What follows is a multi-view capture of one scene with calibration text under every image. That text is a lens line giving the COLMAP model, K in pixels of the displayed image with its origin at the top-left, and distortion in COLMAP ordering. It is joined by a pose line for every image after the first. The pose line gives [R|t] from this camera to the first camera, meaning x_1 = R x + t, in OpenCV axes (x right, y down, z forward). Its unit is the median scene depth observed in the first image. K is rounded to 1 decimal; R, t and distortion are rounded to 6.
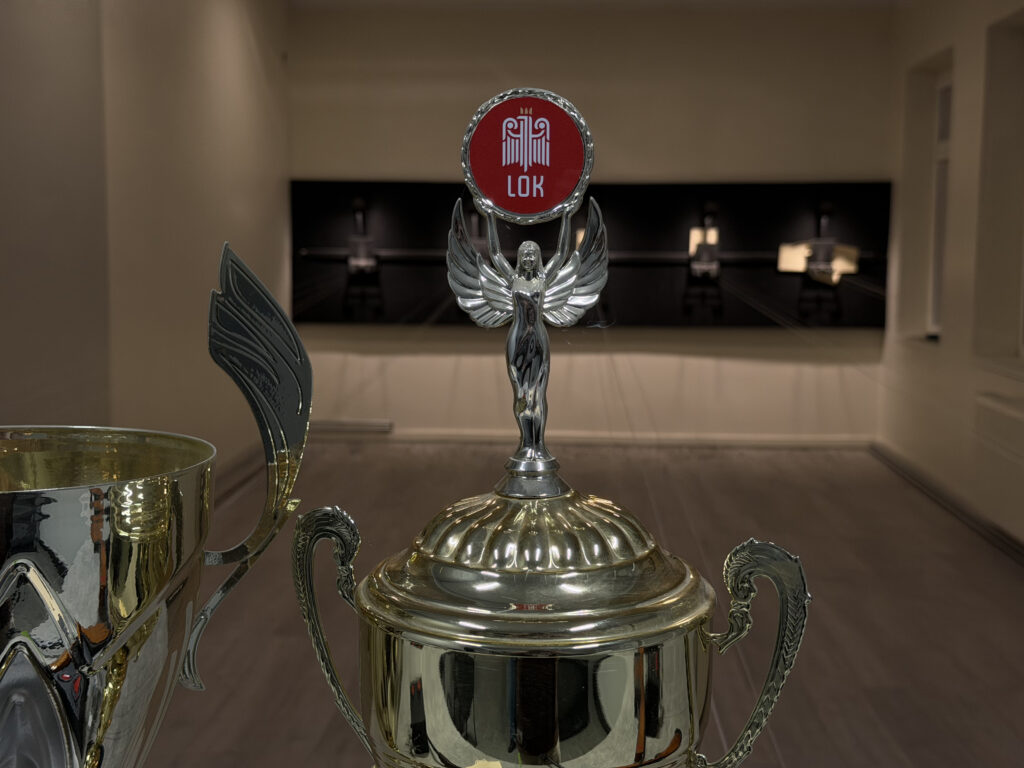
lens RADIAL K [[1433.8, 0, 553.9], [0, 1433.8, 389.4], [0, 0, 1]] dist [0.238821, -0.698756]
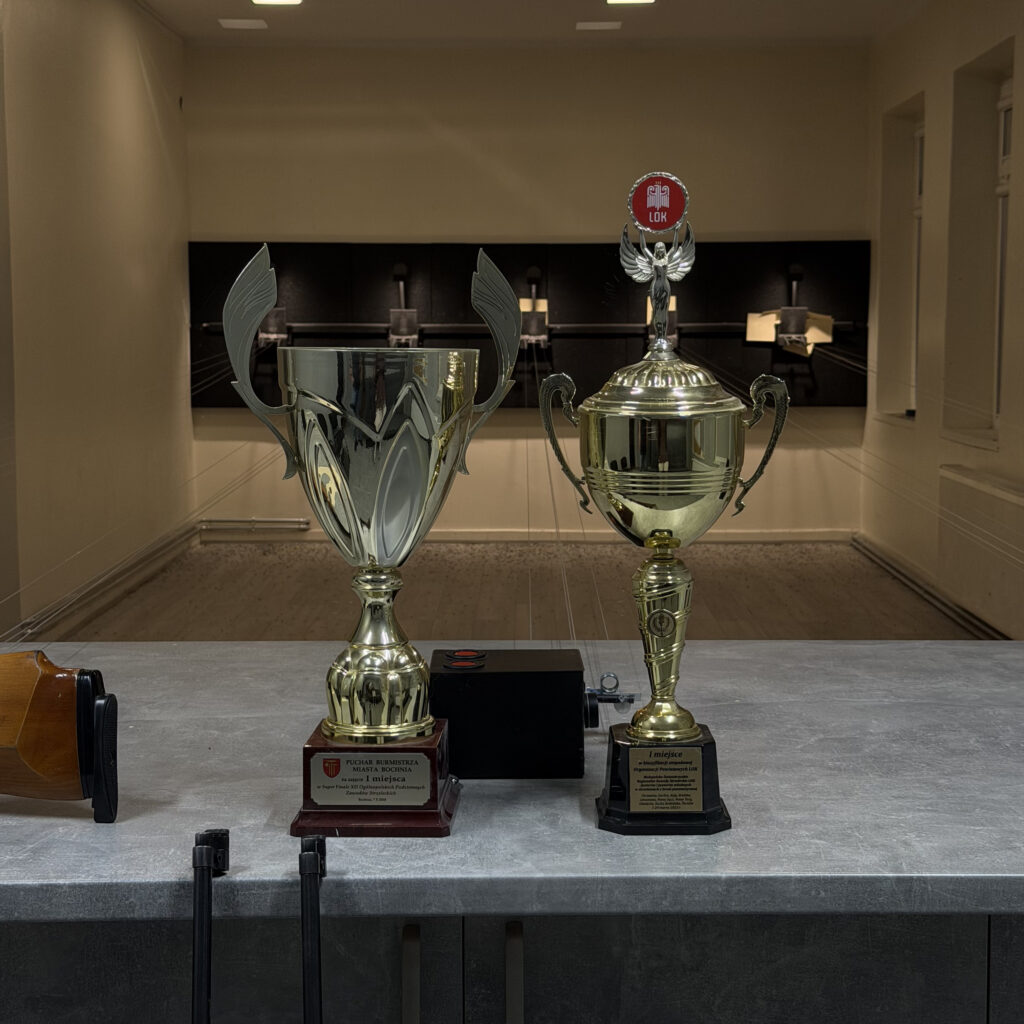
lens RADIAL K [[1895.6, 0, 512.0], [0, 1895.6, 512.0], [0, 0, 1]] dist [0.138326, -0.219343]
pose [[0.999319, -0.012109, 0.034858, -0.345809], [0.012335, 0.999904, -0.006289, 0.320369], [-0.034778, 0.006715, 0.999373, -1.864927]]
